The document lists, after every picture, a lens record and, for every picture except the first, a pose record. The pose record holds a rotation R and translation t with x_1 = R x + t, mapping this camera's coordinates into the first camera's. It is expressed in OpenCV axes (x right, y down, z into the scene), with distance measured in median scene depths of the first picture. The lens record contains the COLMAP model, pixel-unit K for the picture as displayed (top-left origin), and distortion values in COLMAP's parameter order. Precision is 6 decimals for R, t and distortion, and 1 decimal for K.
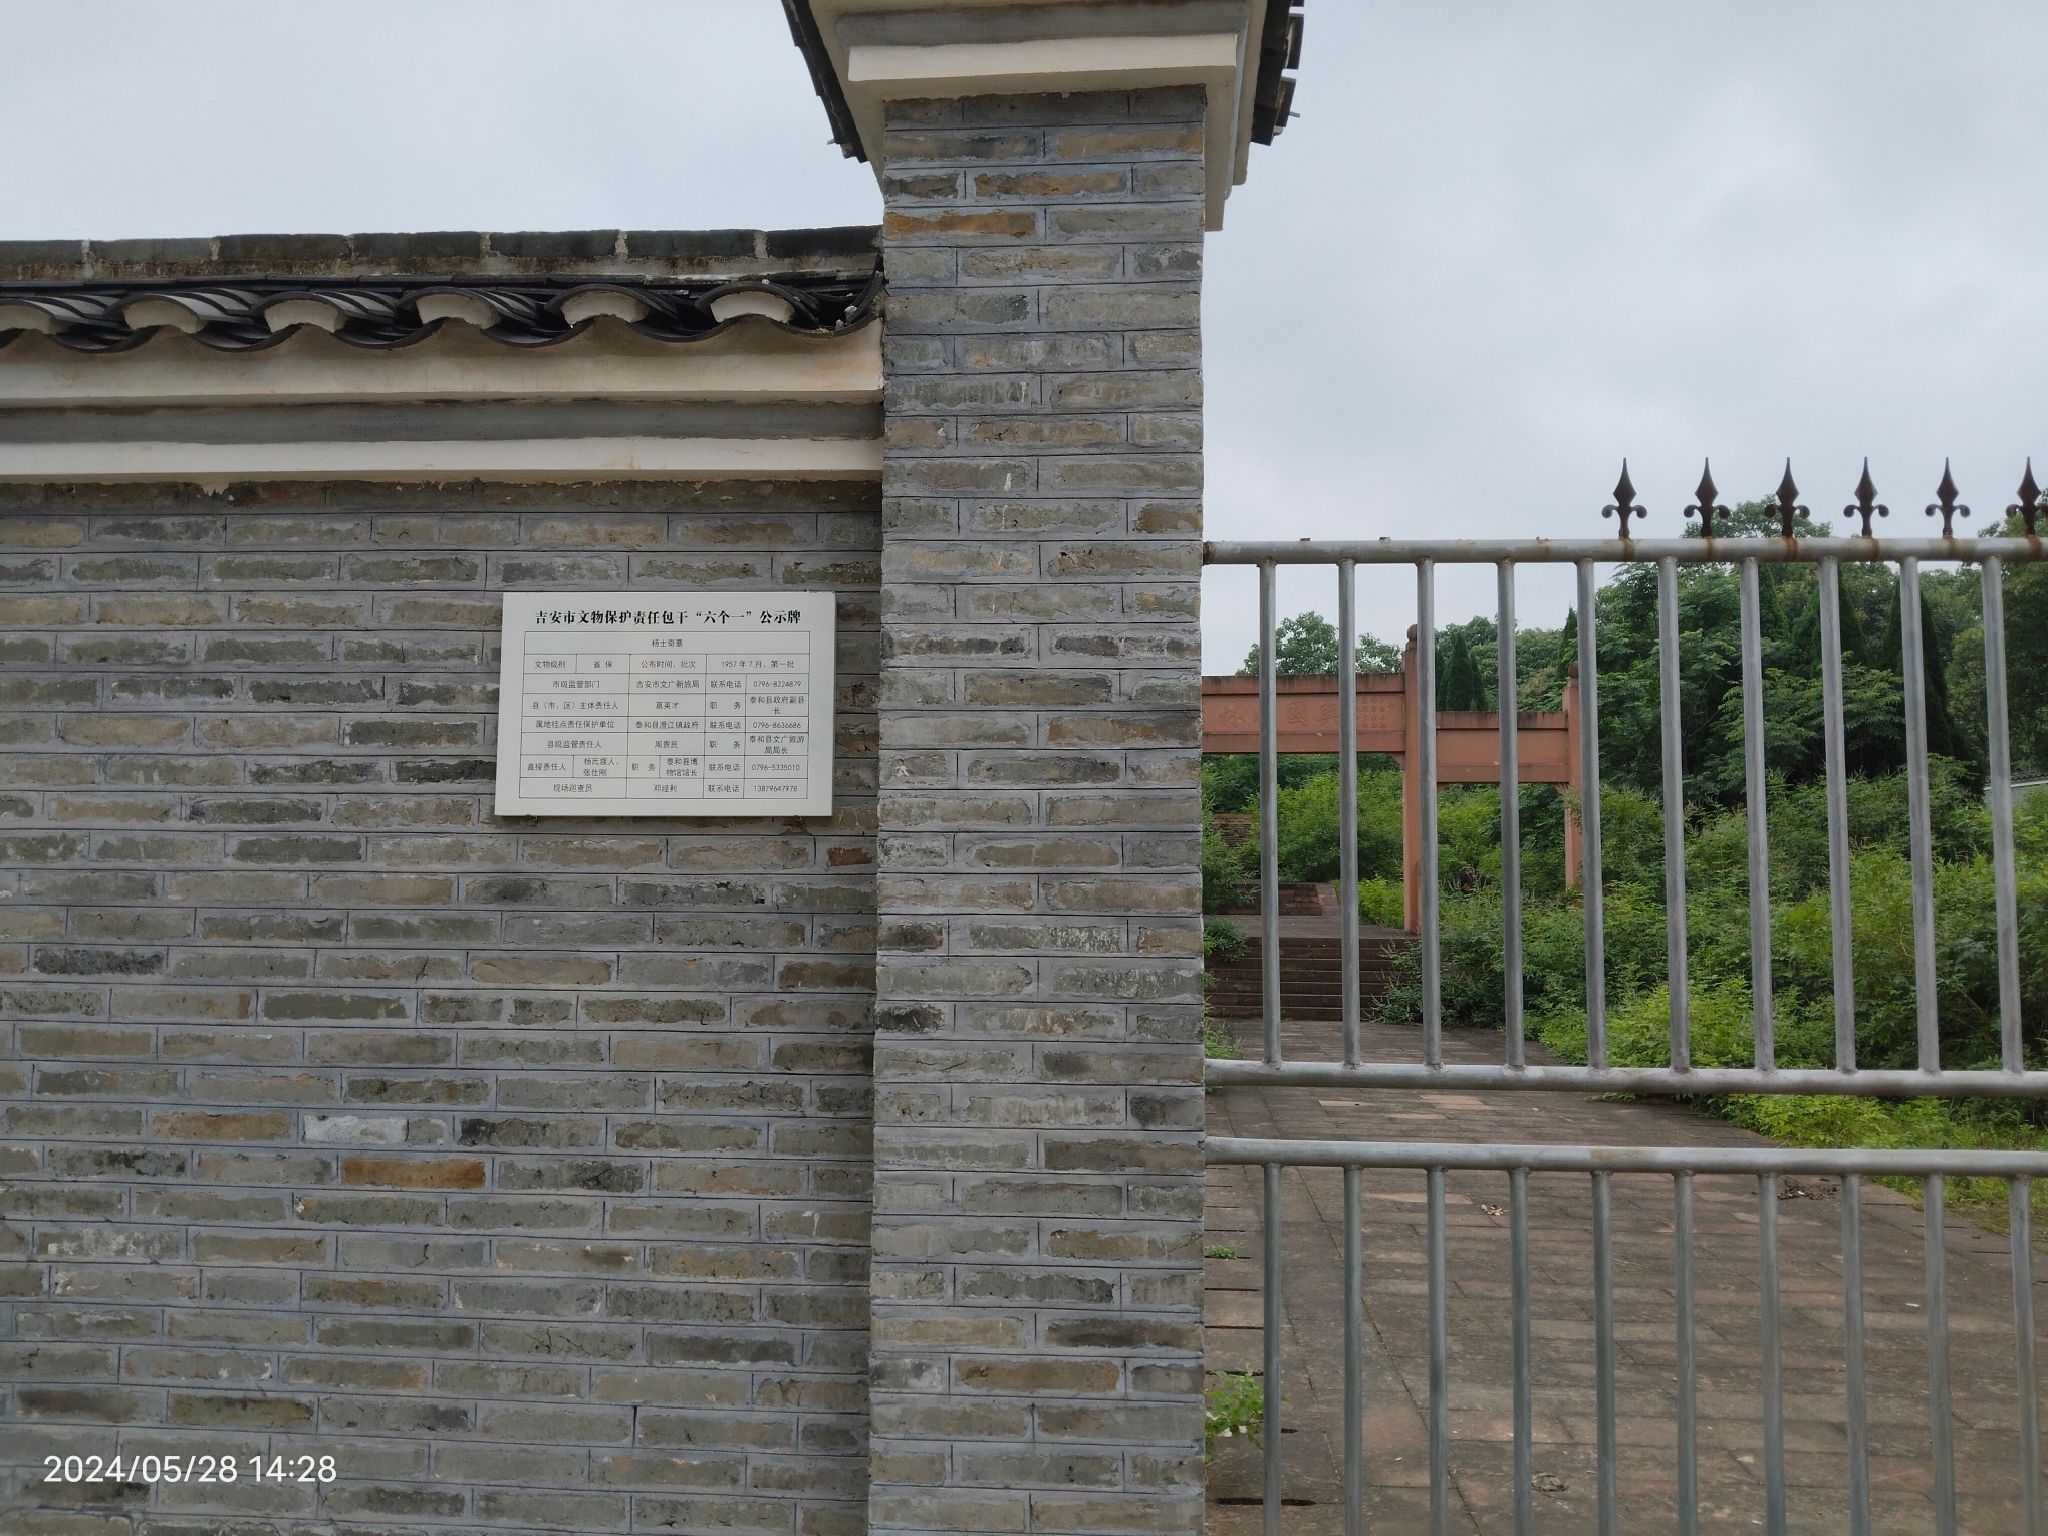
lens RADIAL K [[1569.7, 0, 1019.5], [0, 1569.7, 781.3], [0, 0, 1]] dist [0.009804, -0.026325]
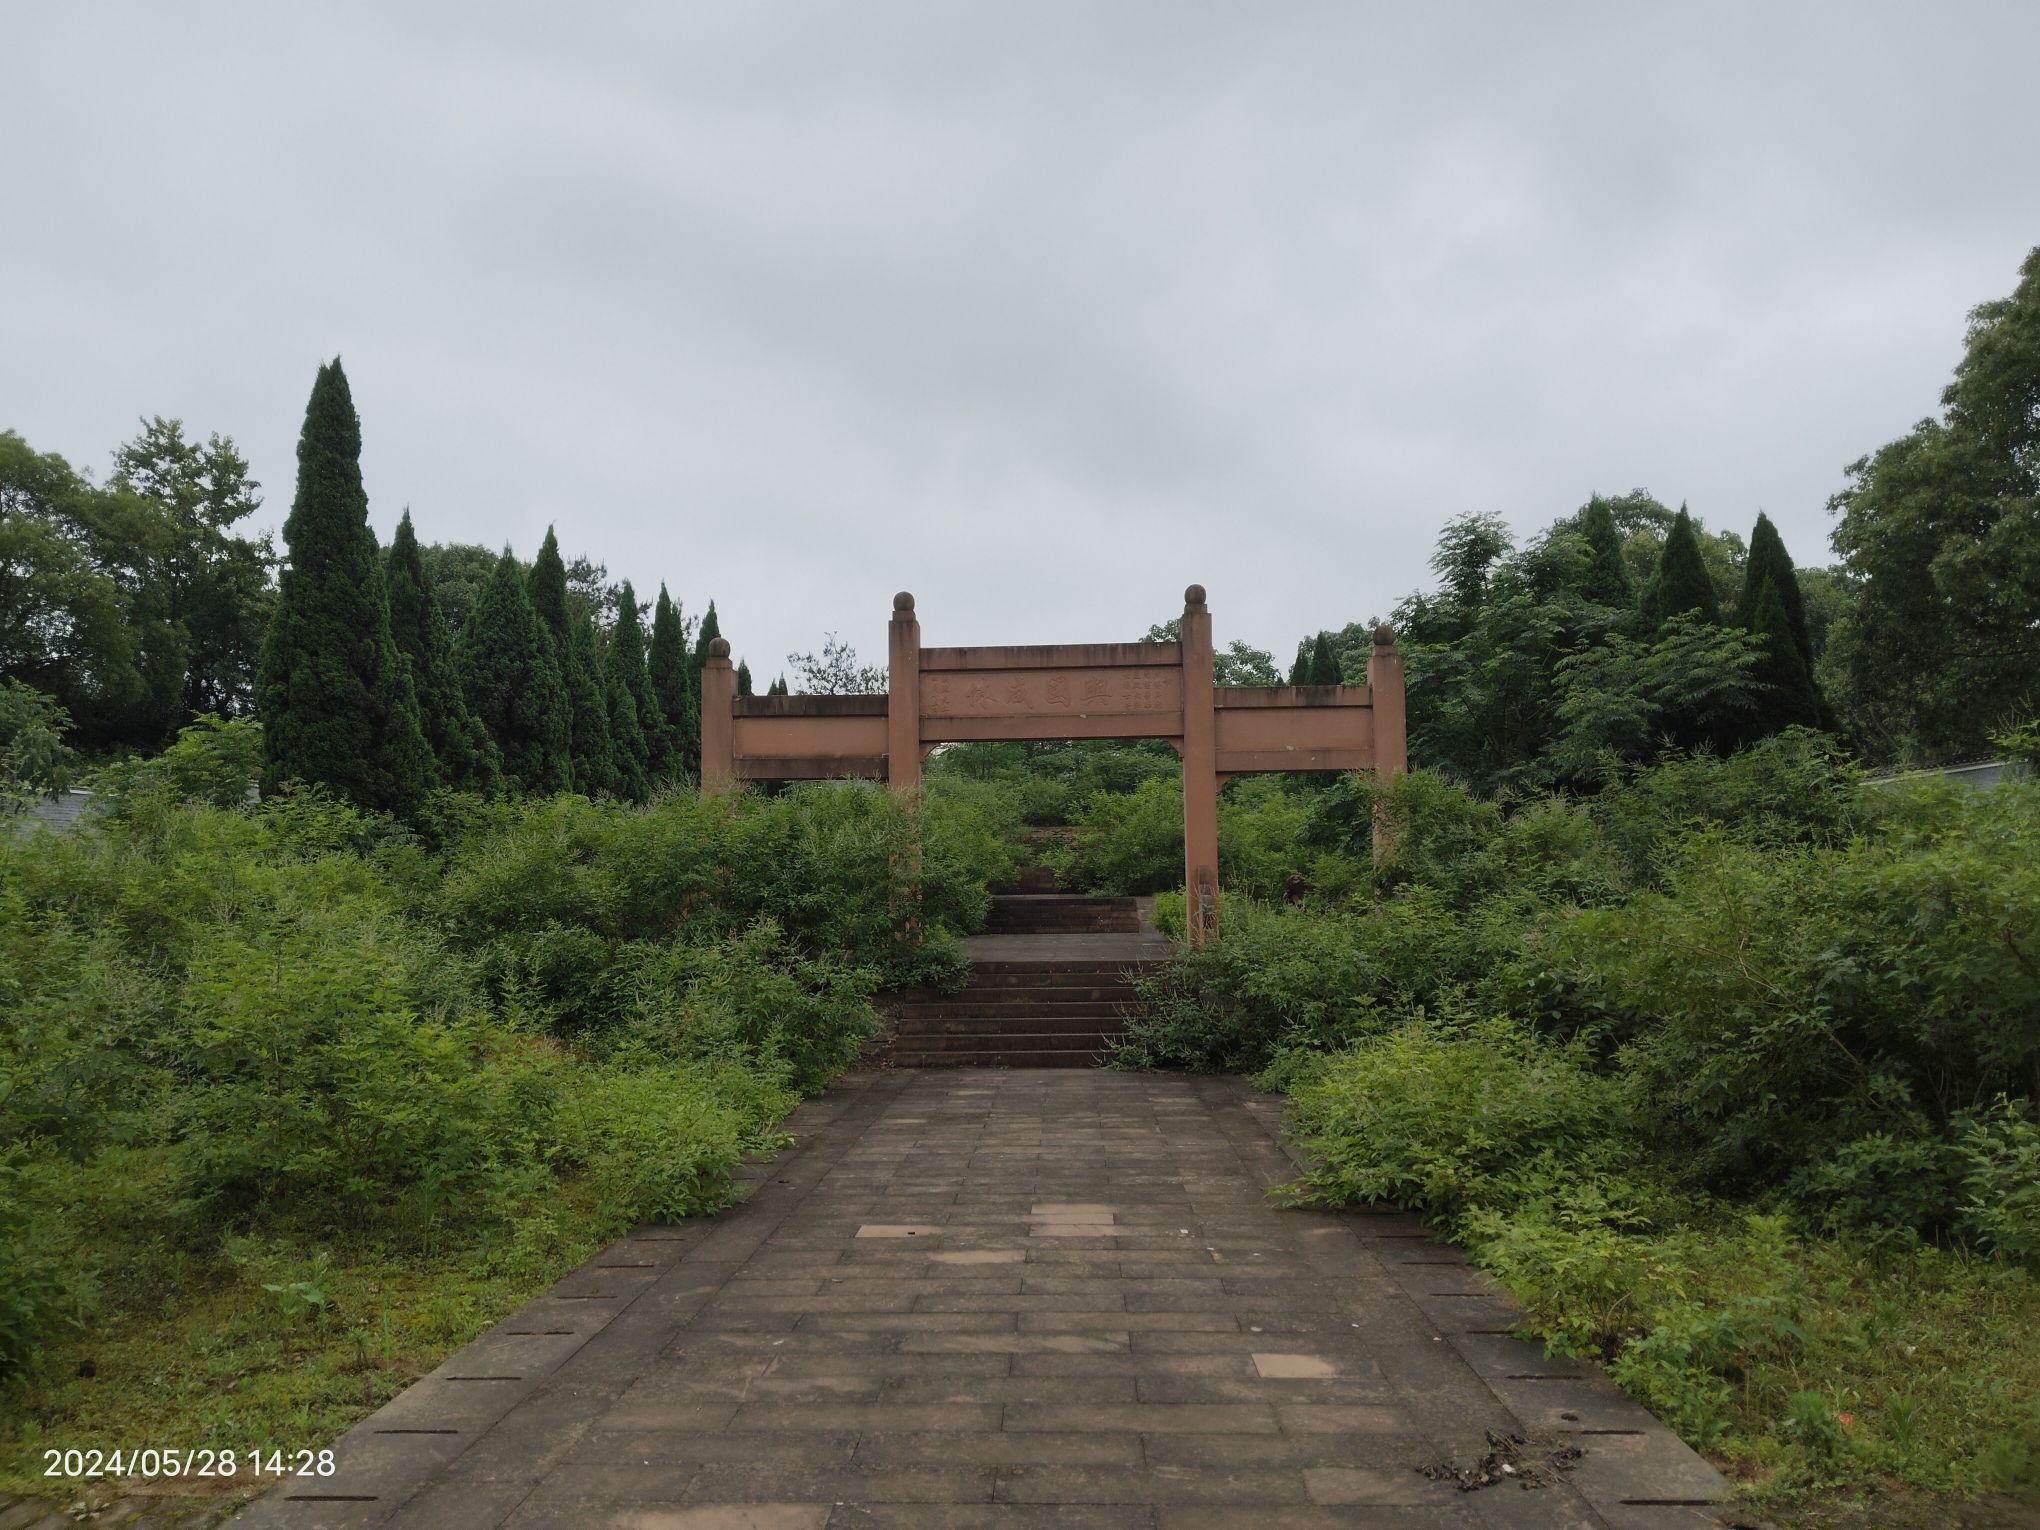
lens RADIAL K [[1563.6, 0, 1005.7], [0, 1563.6, 759.3], [0, 0, 1]] dist [0.009804, -0.026325]
pose [[0.998719, -0.010888, 0.049418, 0.115592], [0.012287, 0.999530, -0.028084, 0.016848], [-0.049089, 0.028656, 0.998383, 0.183285]]
